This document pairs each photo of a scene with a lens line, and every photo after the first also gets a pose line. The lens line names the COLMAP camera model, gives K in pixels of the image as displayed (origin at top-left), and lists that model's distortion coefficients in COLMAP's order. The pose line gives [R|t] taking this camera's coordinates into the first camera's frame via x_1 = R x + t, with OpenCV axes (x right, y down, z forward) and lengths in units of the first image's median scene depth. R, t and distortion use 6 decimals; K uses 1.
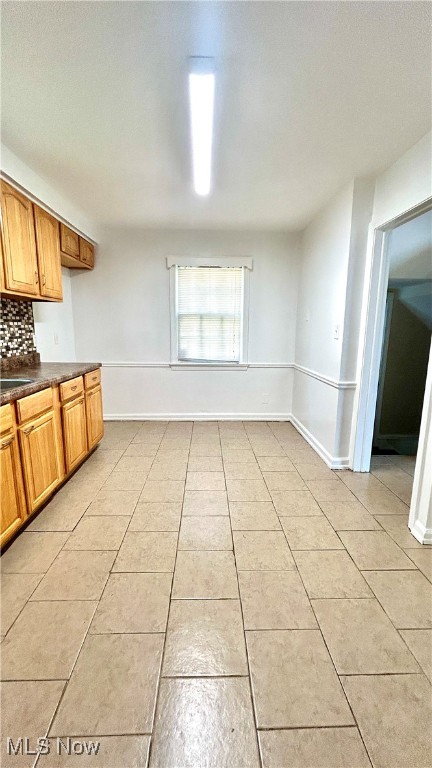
lens RADIAL K [[308.3, 0, 217.0], [0, 308.3, 382.3], [0, 0, 1]] dist [-0.003920, 0.000661]
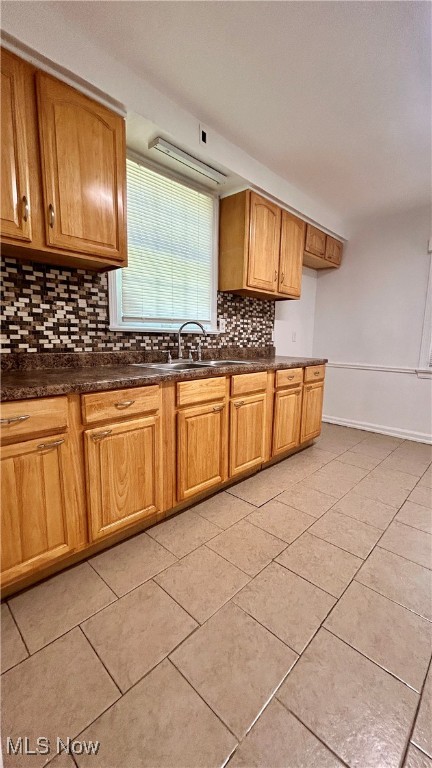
lens RADIAL K [[308.3, 0, 215.3], [0, 308.3, 382.4], [0, 0, 1]] dist [-0.003920, 0.000661]
pose [[0.697725, 0.109746, -0.707909, 0.084518], [-0.135830, 0.990537, 0.019686, 0.045184], [0.703370, 0.082420, 0.706029, 0.089140]]
